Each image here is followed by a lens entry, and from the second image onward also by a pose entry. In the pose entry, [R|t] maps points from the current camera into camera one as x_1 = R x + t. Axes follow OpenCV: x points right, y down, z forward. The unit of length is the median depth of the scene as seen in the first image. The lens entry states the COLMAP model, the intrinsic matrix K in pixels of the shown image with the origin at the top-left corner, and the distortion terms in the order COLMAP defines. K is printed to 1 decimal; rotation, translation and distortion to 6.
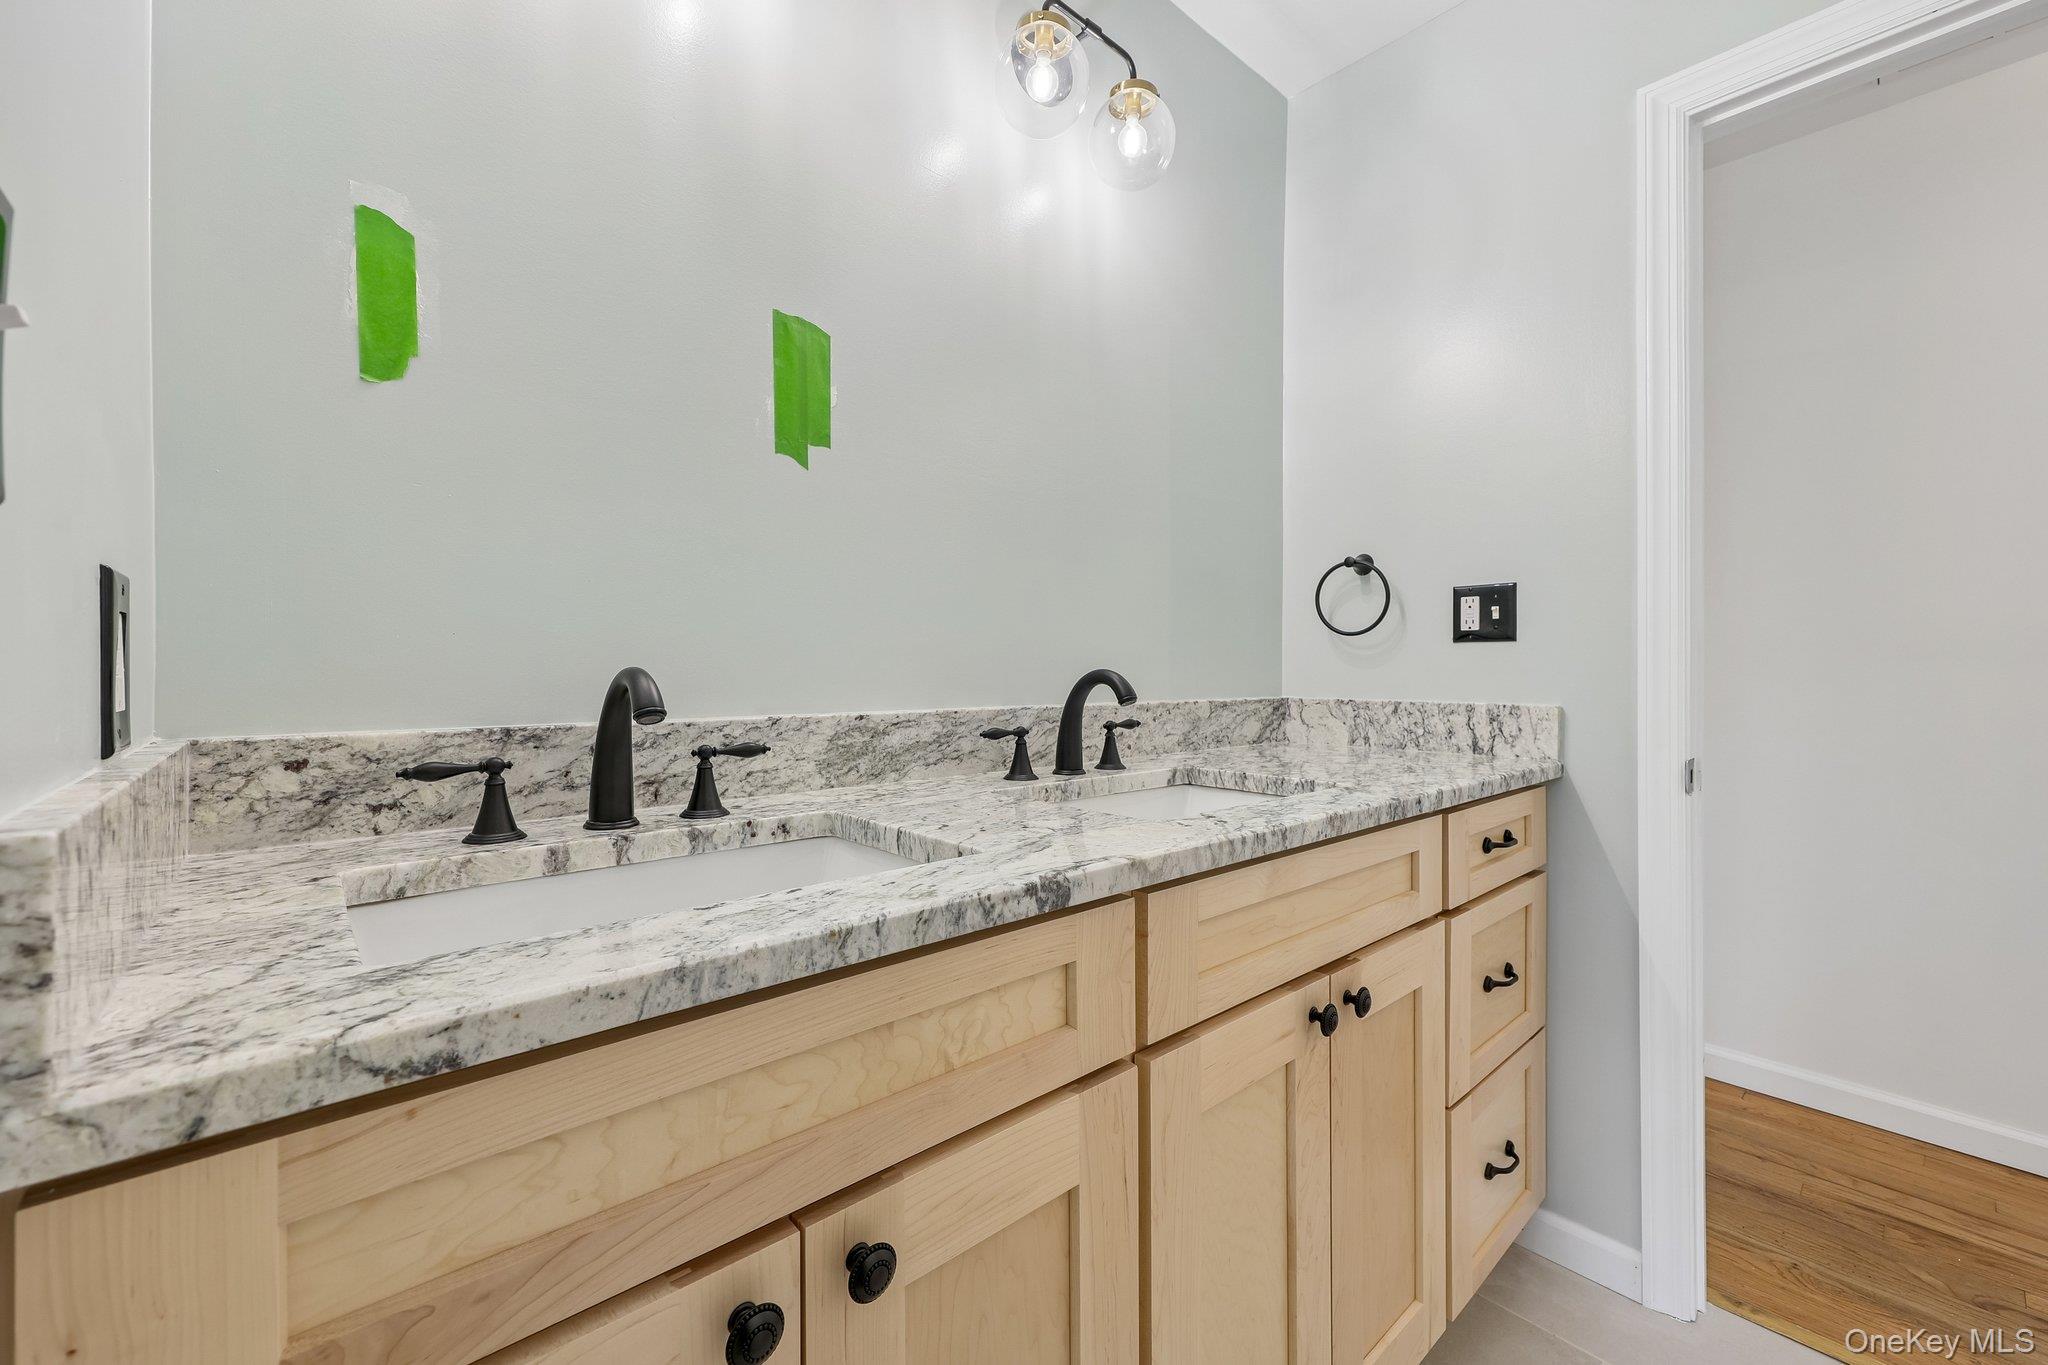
lens RADIAL K [[852.2, 0, 1030.0], [0, 852.2, 666.7], [0, 0, 1]] dist [-0.000355, 0.000012]
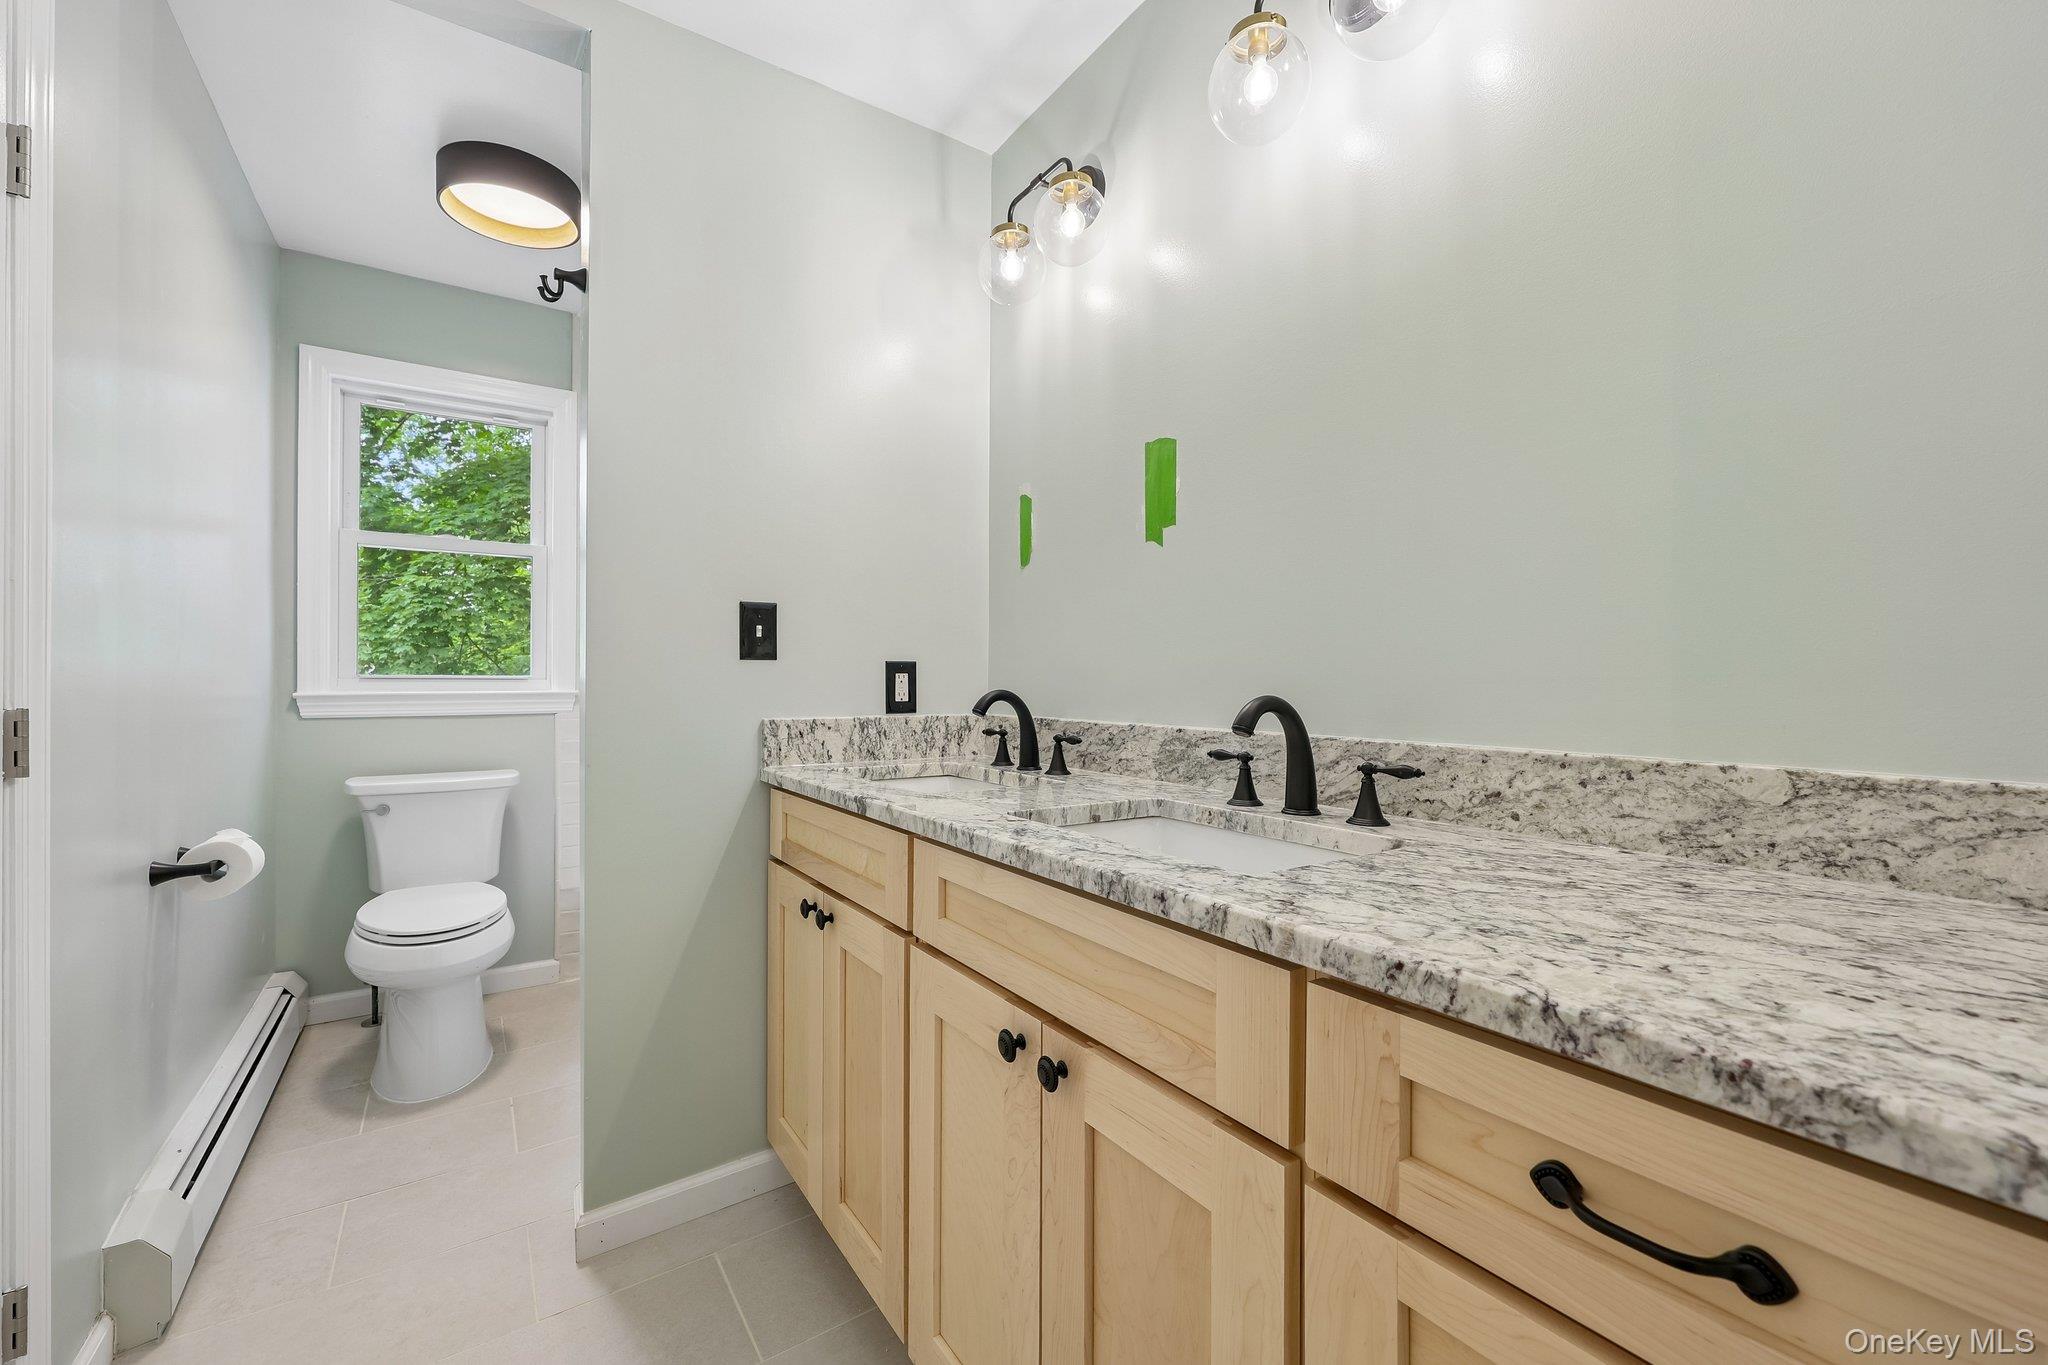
lens RADIAL K [[826.0, 0, 1021.3], [0, 826.0, 685.5], [0, 0, 1]] dist [0.002384, 0.000312]
pose [[-0.148136, -0.005789, -0.988950, 1.051154], [-0.010982, 0.999931, -0.004208, 0.000269], [0.988906, 0.010237, -0.148189, 0.945089]]
